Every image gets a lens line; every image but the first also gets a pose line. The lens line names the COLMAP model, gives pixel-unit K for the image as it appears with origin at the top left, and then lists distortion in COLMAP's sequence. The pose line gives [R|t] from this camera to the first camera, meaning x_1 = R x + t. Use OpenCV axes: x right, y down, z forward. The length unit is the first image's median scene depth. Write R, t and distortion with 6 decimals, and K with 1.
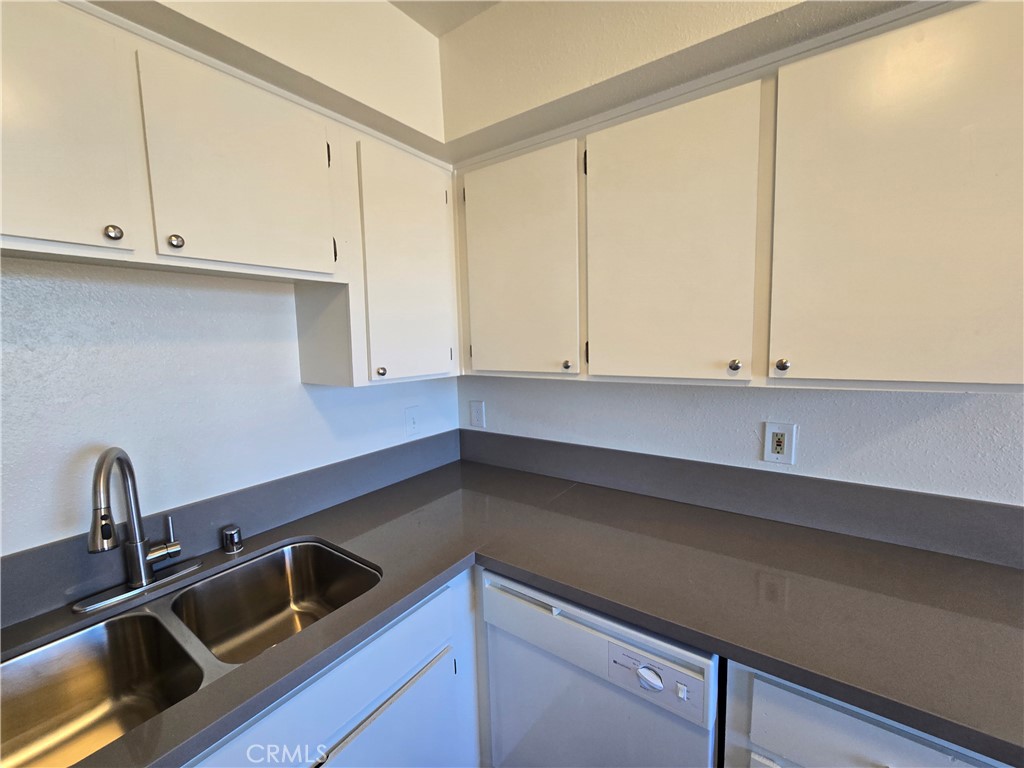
lens RADIAL K [[419.3, 0, 512.0], [0, 419.3, 384.0], [0, 0, 1]] dist [-0.001927, -0.000480]
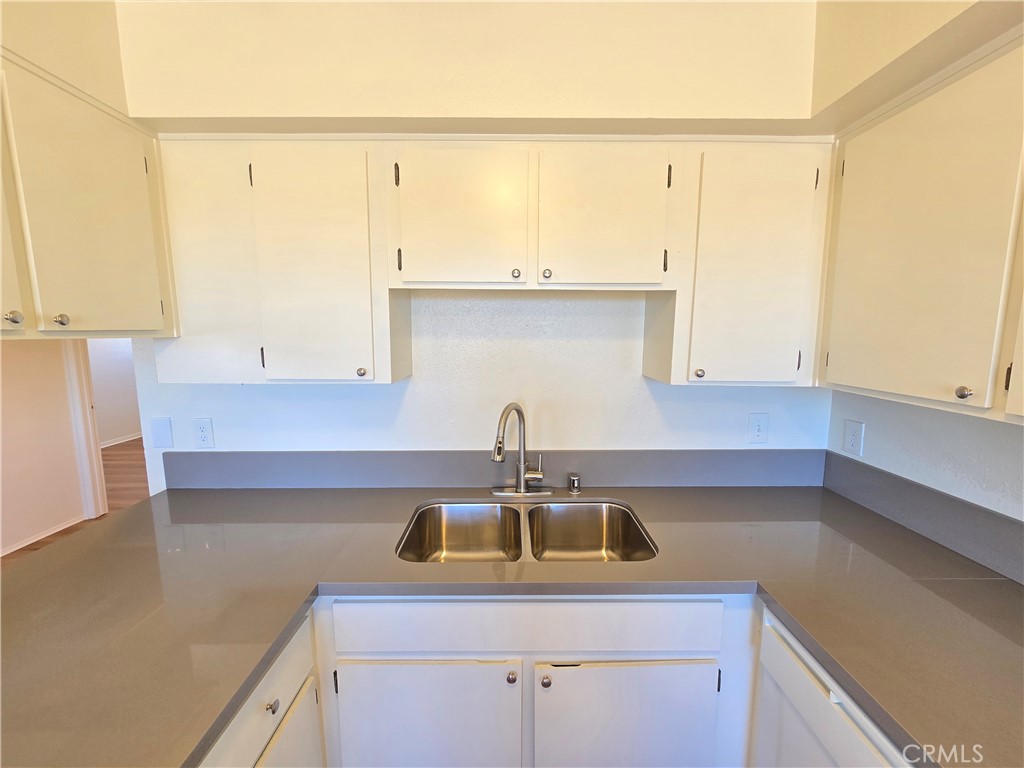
lens RADIAL K [[419.3, 0, 512.0], [0, 419.3, 384.0], [0, 0, 1]] dist [-0.001927, -0.000480]
pose [[0.586705, 0.129032, -0.799455, 0.257837], [-0.105651, 0.990983, 0.082409, -0.041221], [0.802879, 0.036114, 0.595047, 0.013624]]
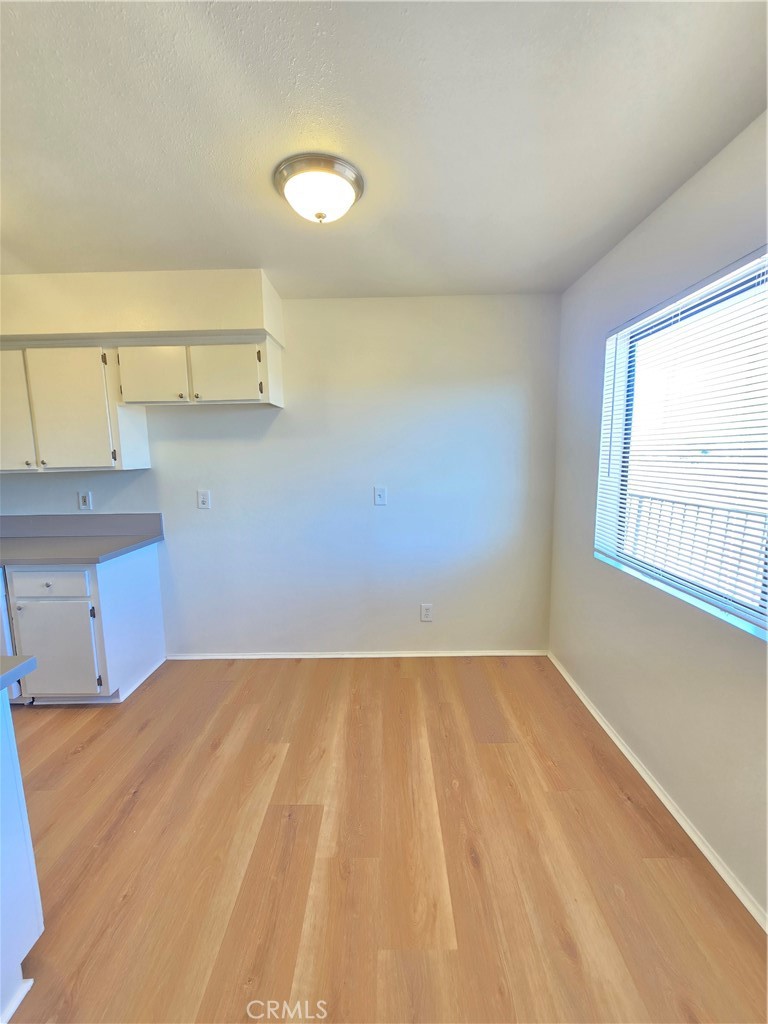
lens RADIAL K [[419.3, 0, 389.7], [0, 419.3, 508.7], [0, 0, 1]] dist [-0.001927, -0.000480]
pose [[0.810650, -0.056520, 0.582796, 0.677286], [0.058188, 0.998180, 0.015867, 0.253163], [-0.582632, 0.021049, 0.812464, -1.823306]]
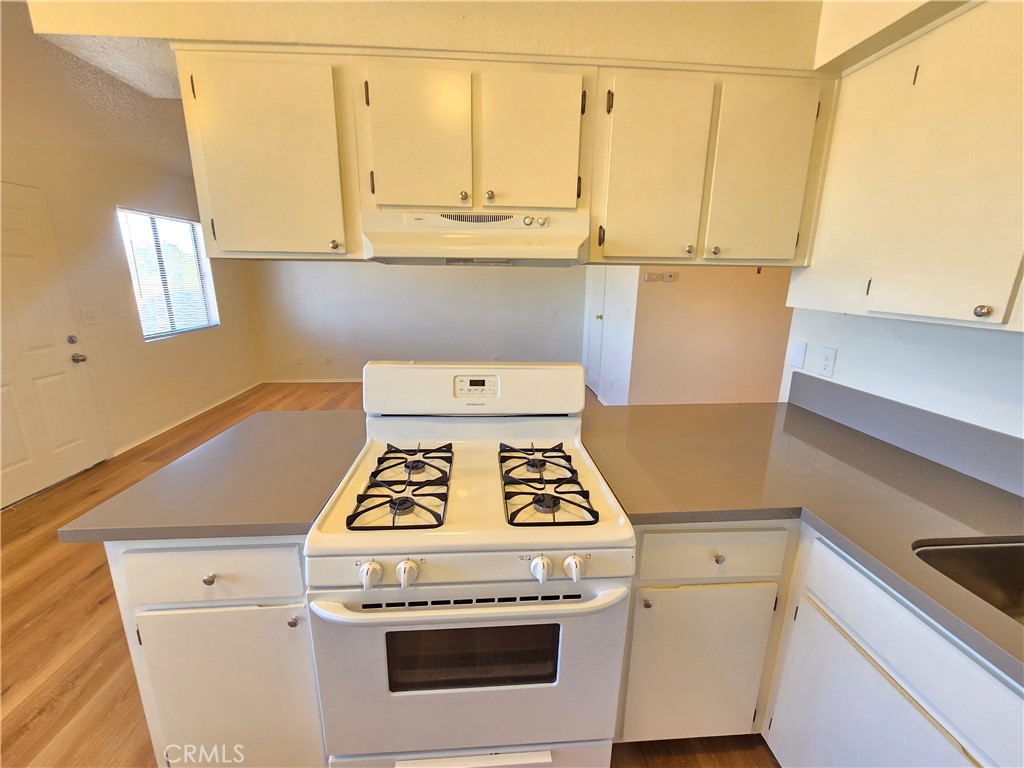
lens RADIAL K [[419.3, 0, 512.0], [0, 419.3, 384.0], [0, 0, 1]] dist [-0.001927, -0.000480]
pose [[-0.766645, 0.180053, -0.616309, 0.351049], [-0.061837, 0.934709, 0.349993, -0.033871], [0.639087, 0.306431, -0.705456, 0.371063]]
